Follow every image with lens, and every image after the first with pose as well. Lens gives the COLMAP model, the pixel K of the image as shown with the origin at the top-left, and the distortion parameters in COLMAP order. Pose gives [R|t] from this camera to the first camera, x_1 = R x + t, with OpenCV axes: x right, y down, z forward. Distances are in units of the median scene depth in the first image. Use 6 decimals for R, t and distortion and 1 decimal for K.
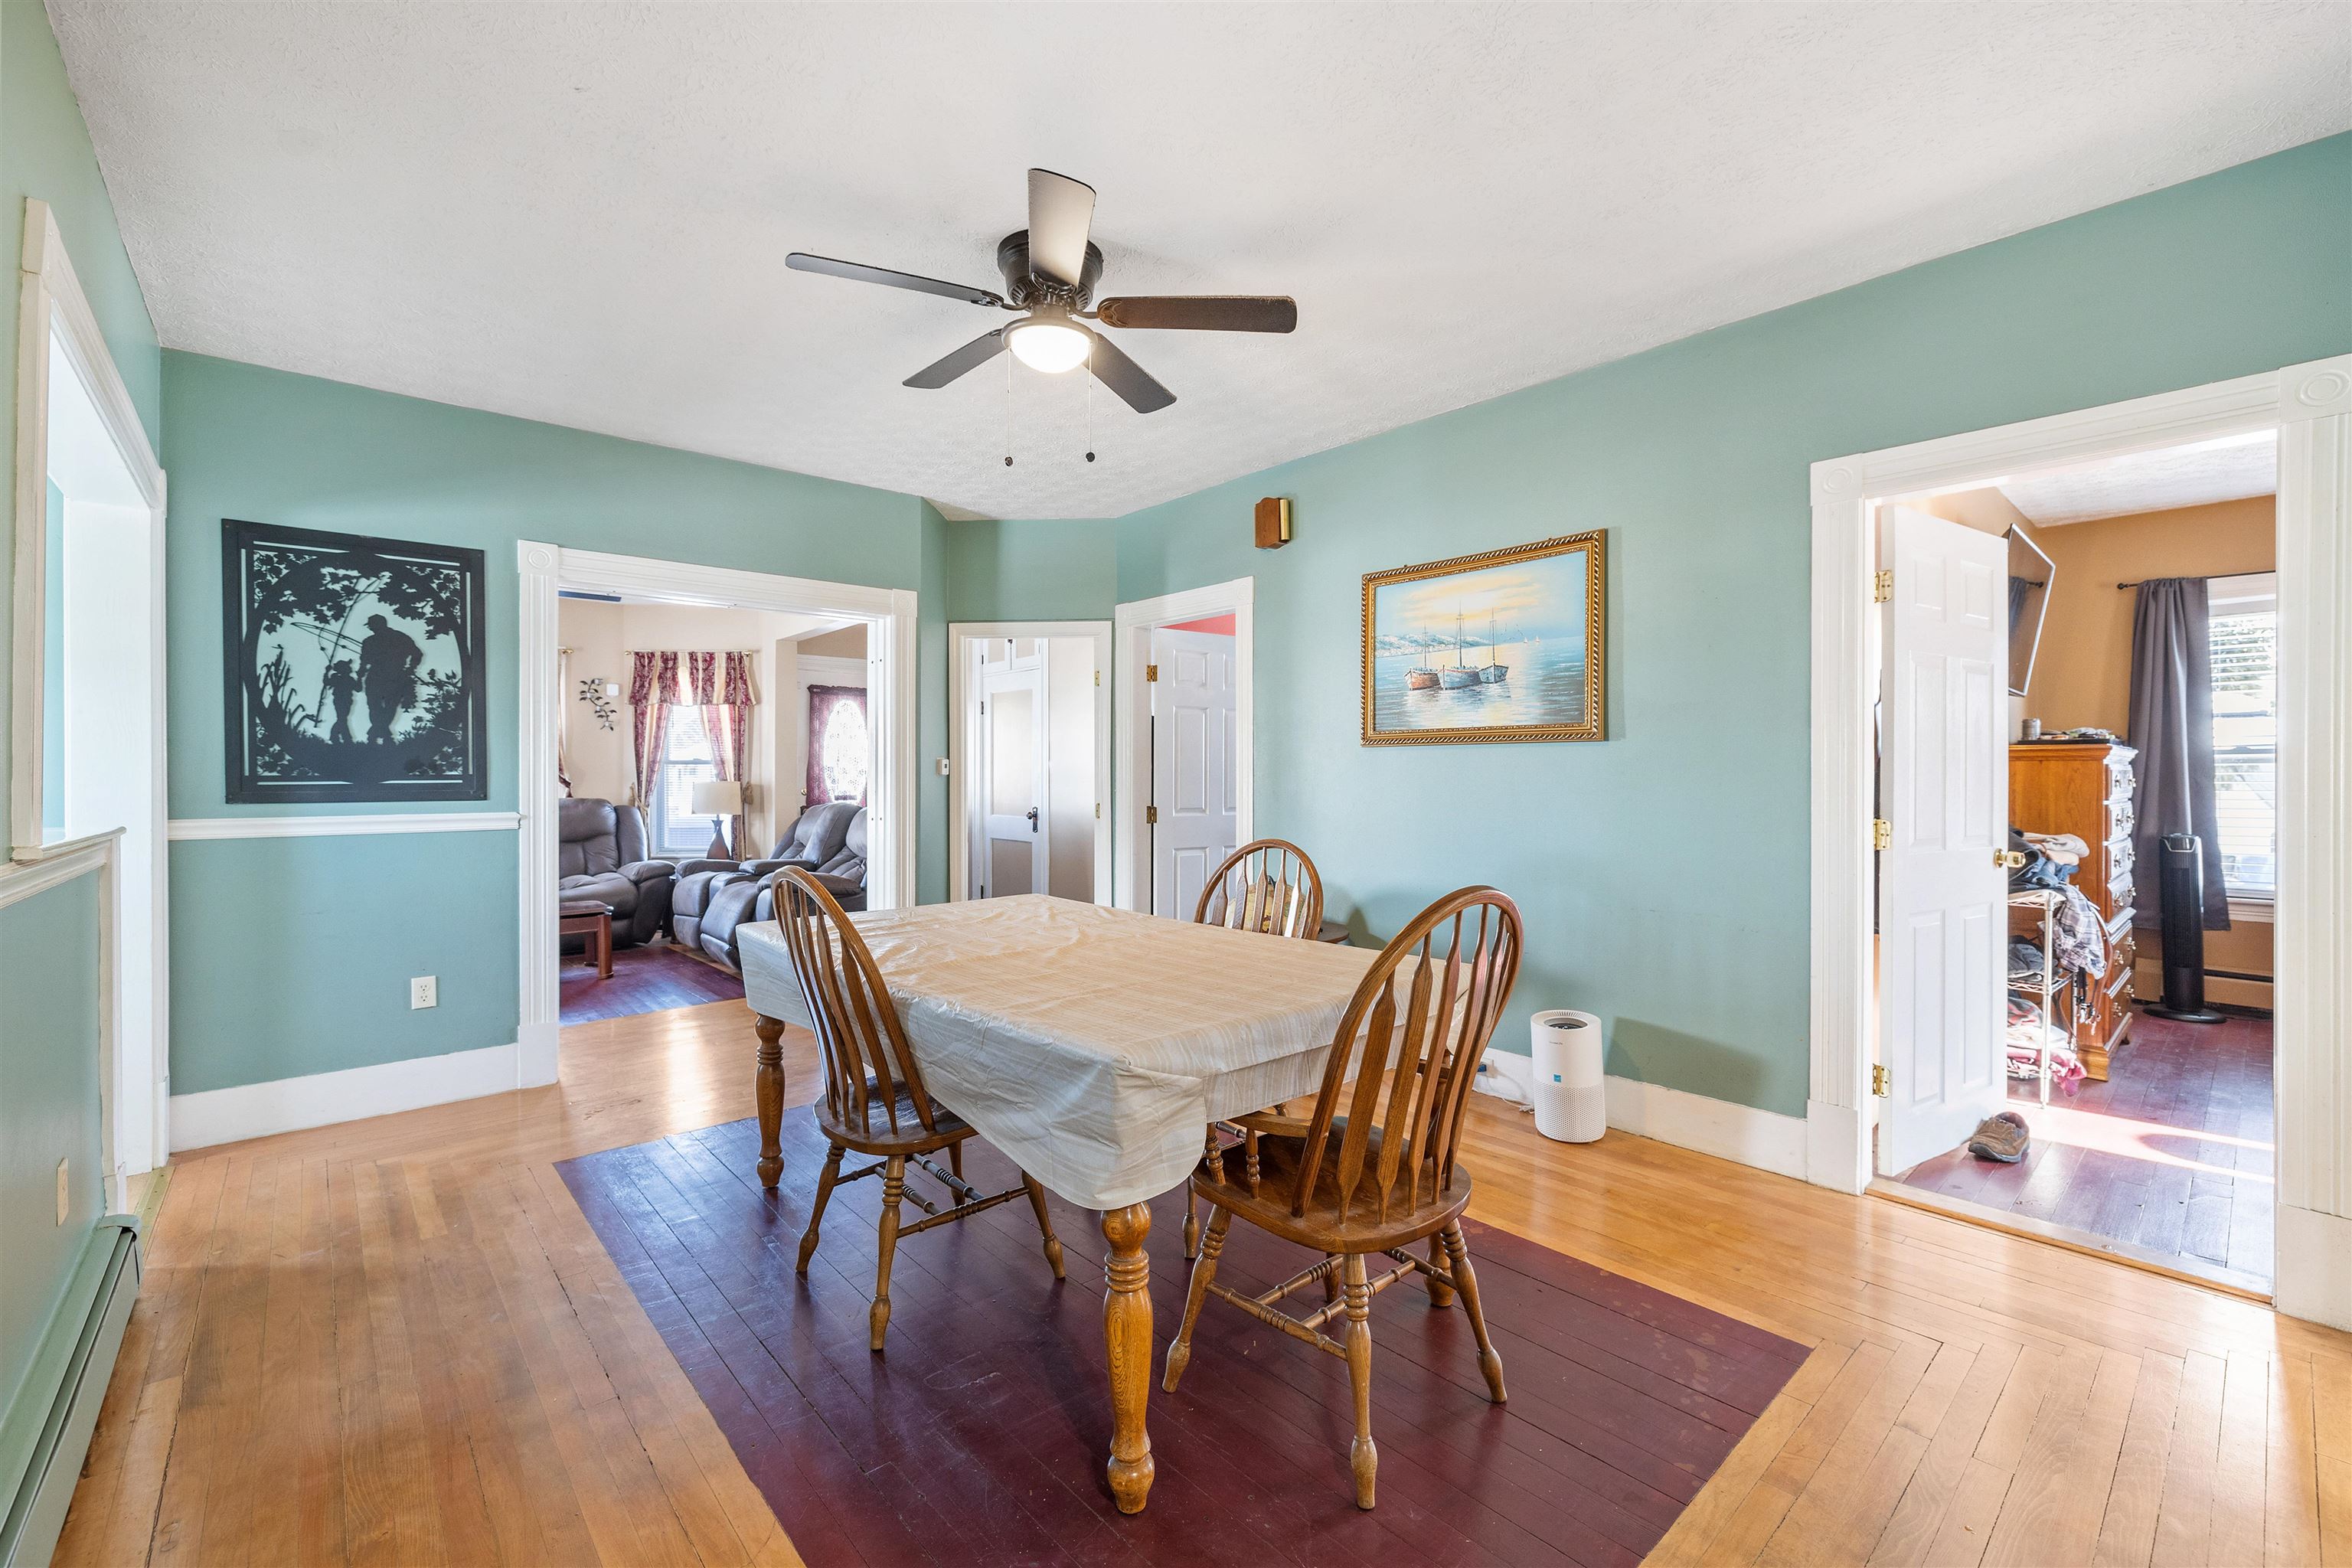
lens RADIAL K [[986.4, 0, 1177.8], [0, 986.4, 781.4], [0, 0, 1]] dist [-0.002172, 0.000177]
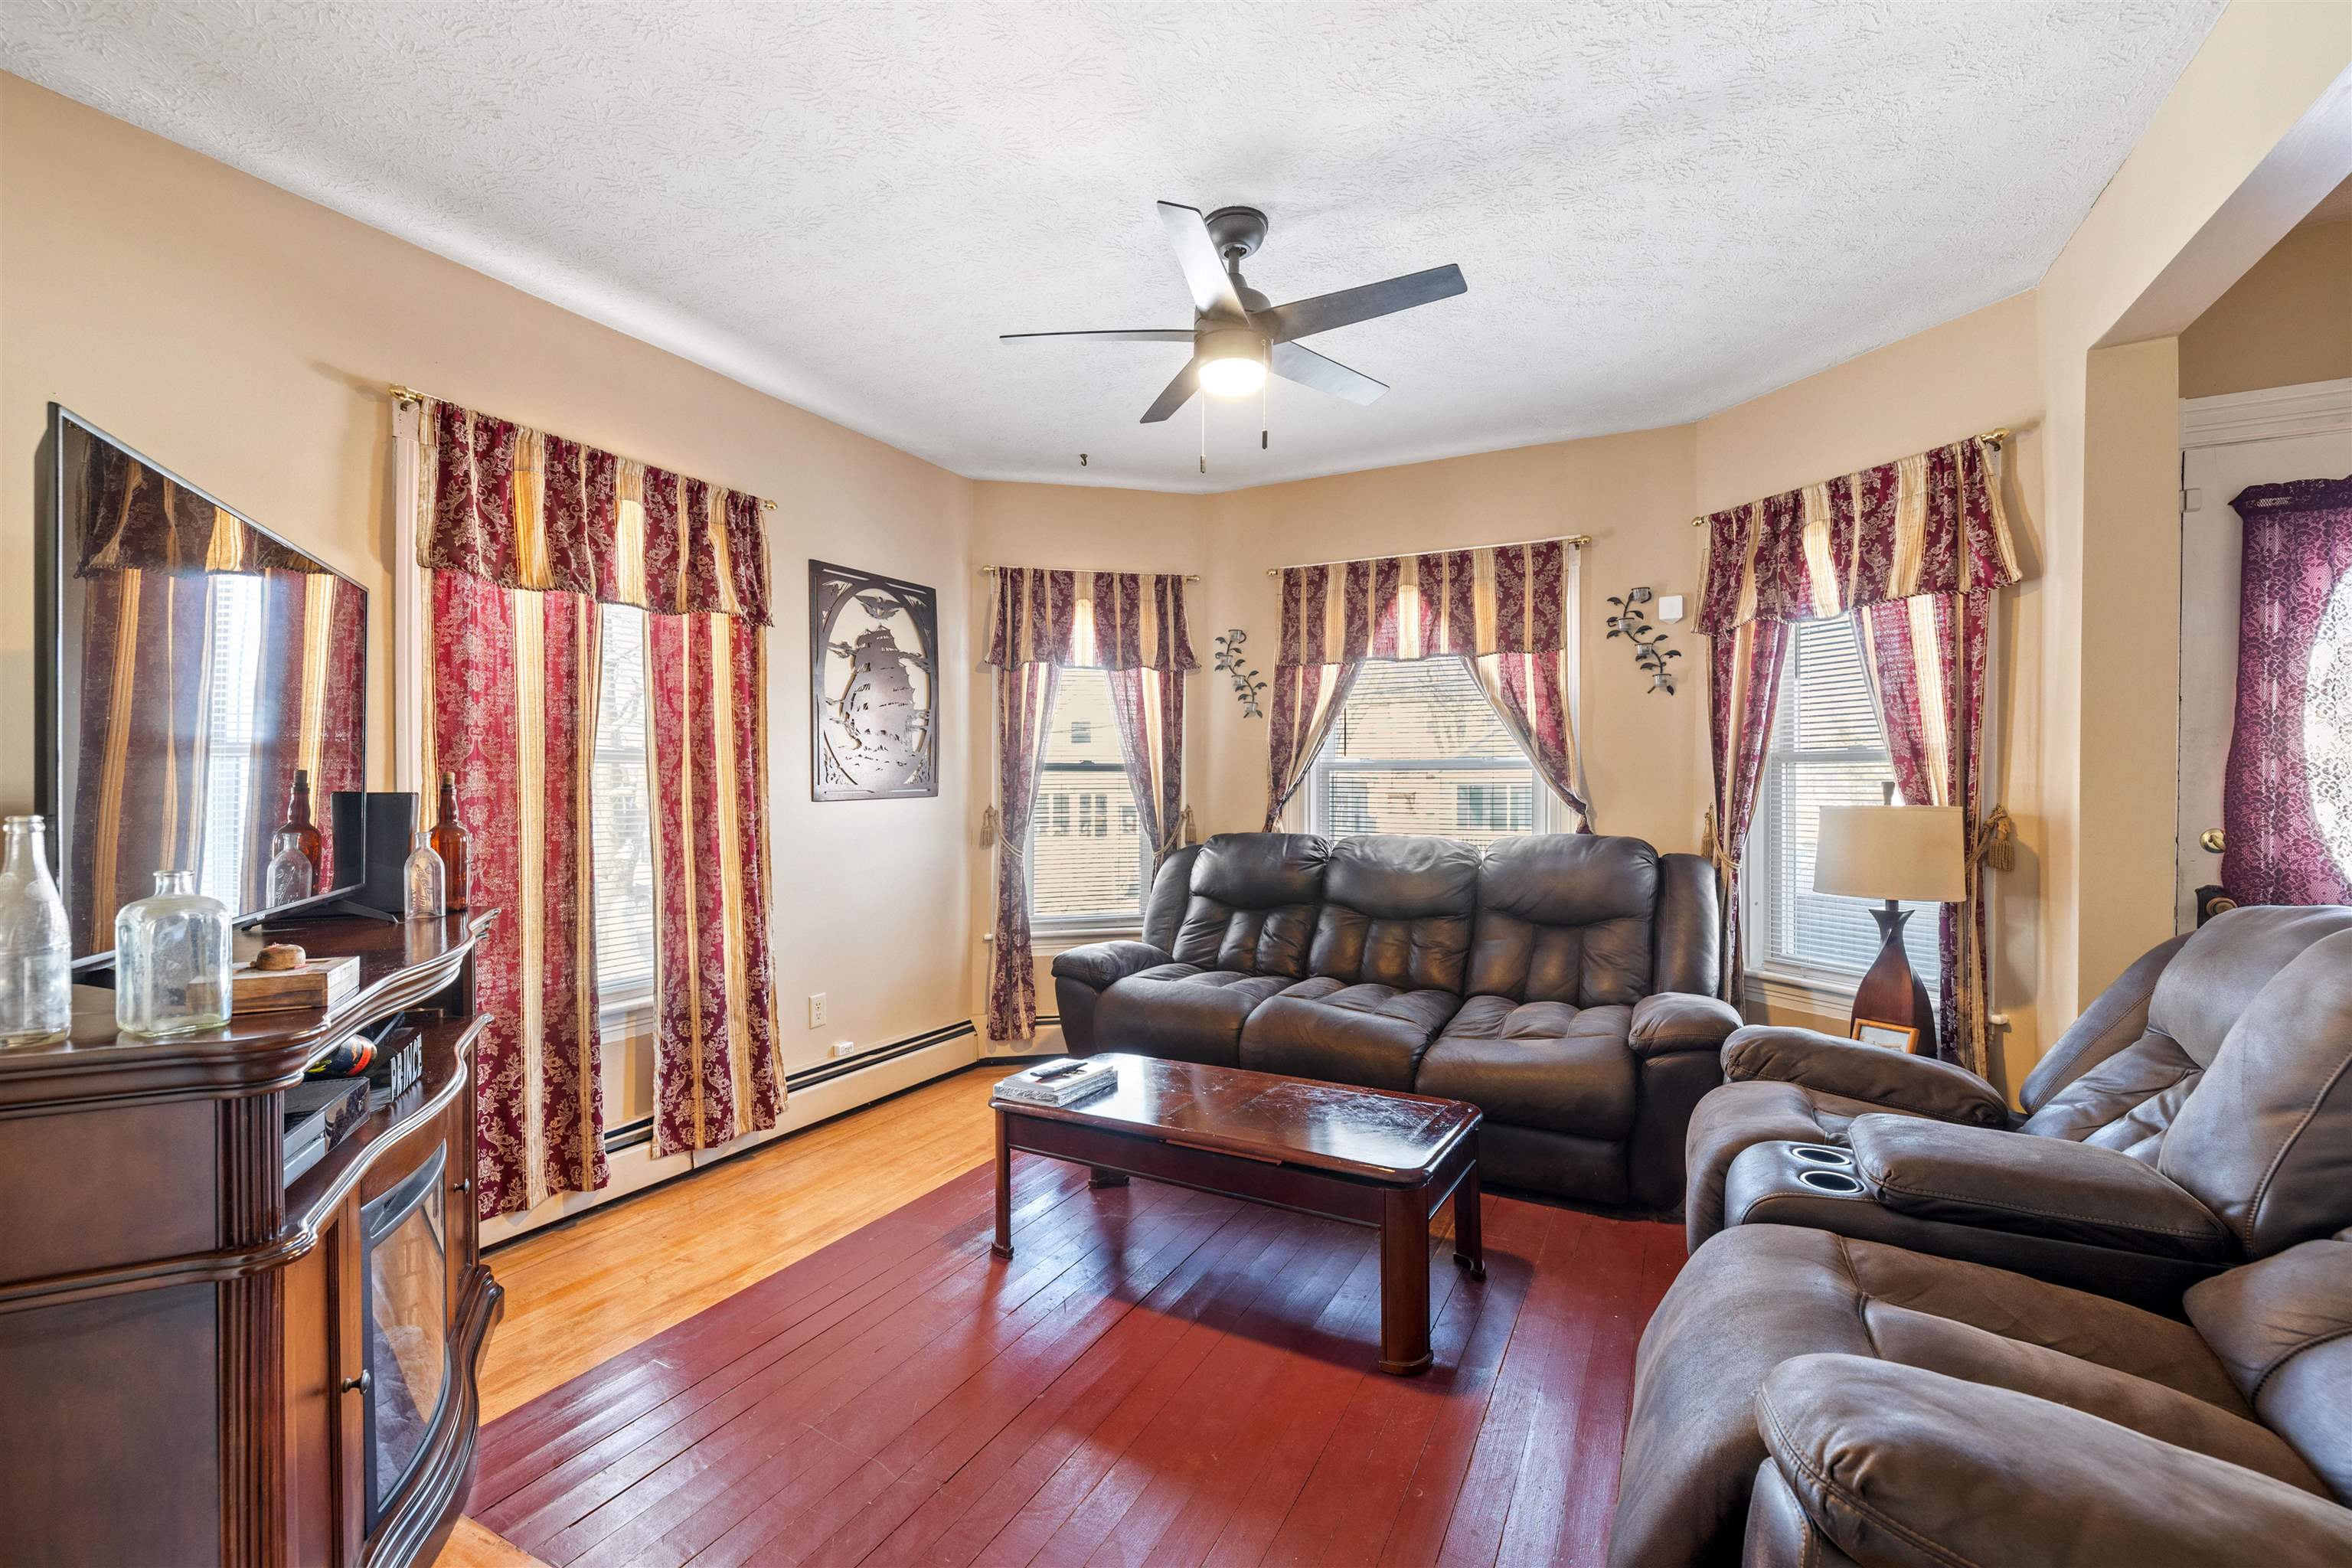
lens RADIAL K [[986.4, 0, 1180.8], [0, 986.4, 792.5], [0, 0, 1]] dist [-0.002172, 0.000177]
pose [[0.356786, 0.003990, -0.934178, -0.214772], [-0.003293, 0.999990, 0.003014, -0.004871], [0.934180, 0.002001, 0.356795, 0.610827]]
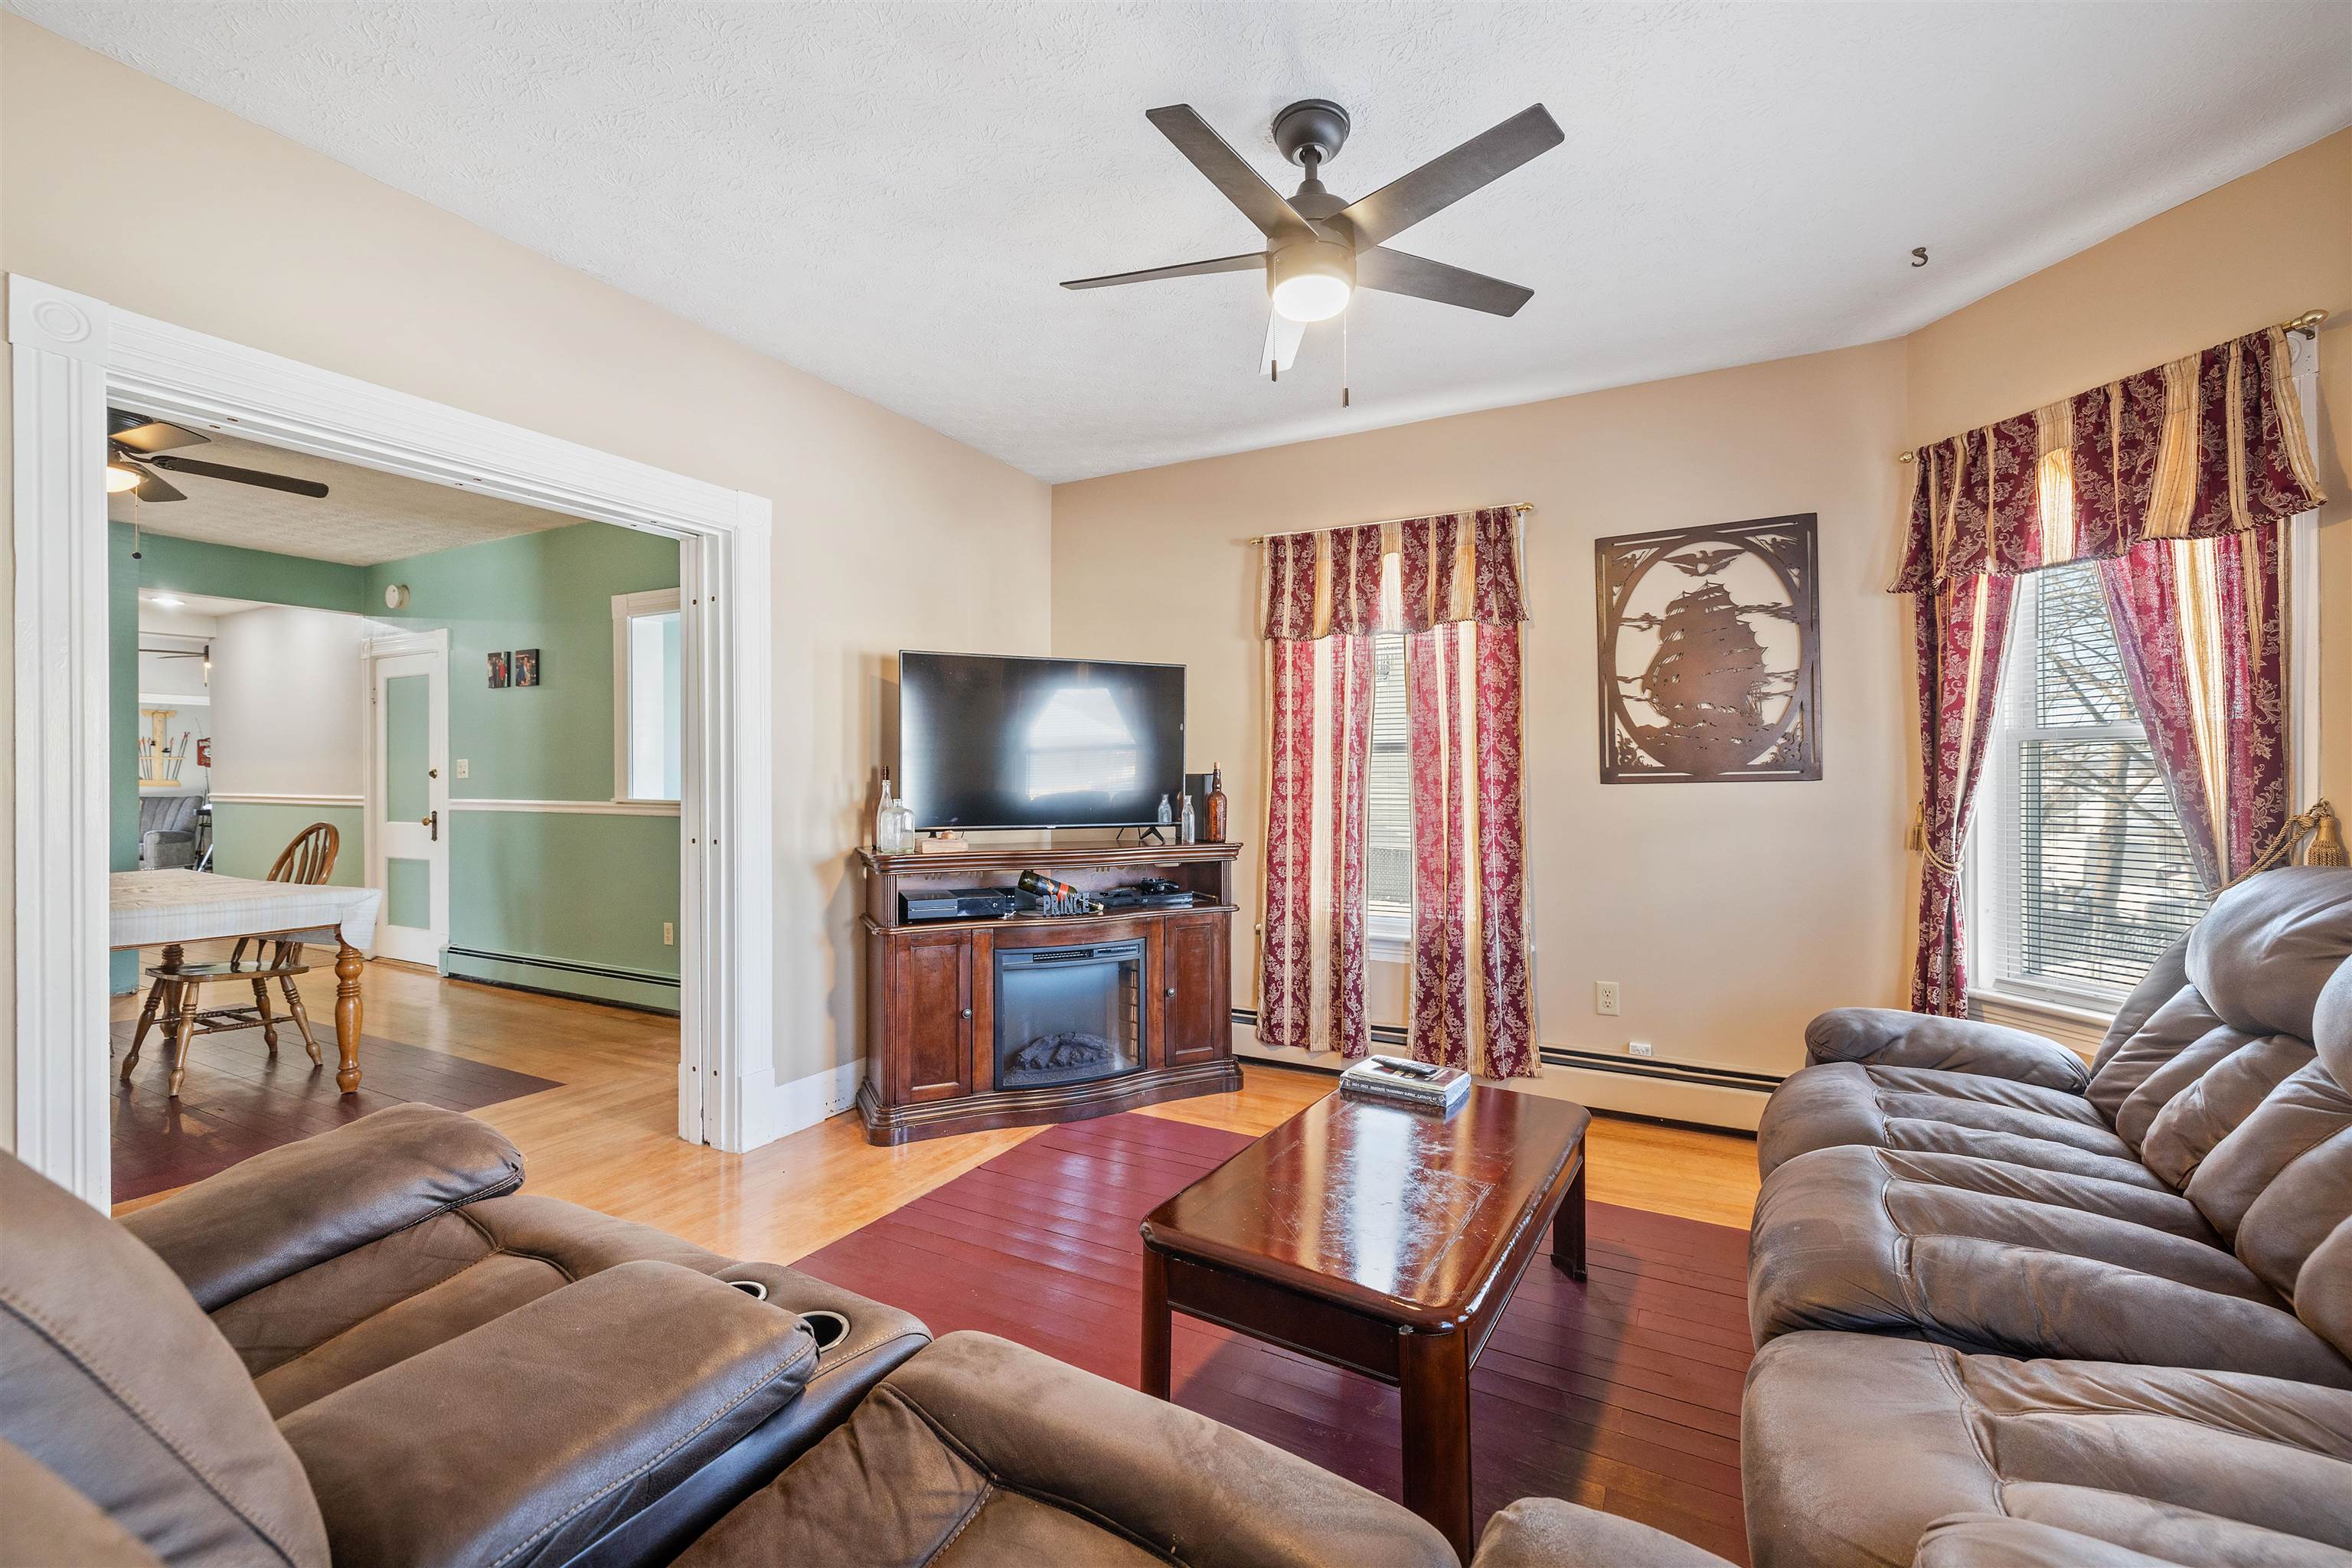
lens RADIAL K [[986.4, 0, 1178.6], [0, 986.4, 776.9], [0, 0, 1]] dist [-0.002172, 0.000177]
pose [[-0.935663, -0.002973, -0.352881, -0.244672], [-0.002057, 0.999993, -0.002969, -0.003927], [0.352888, -0.002052, -0.935663, 0.682533]]
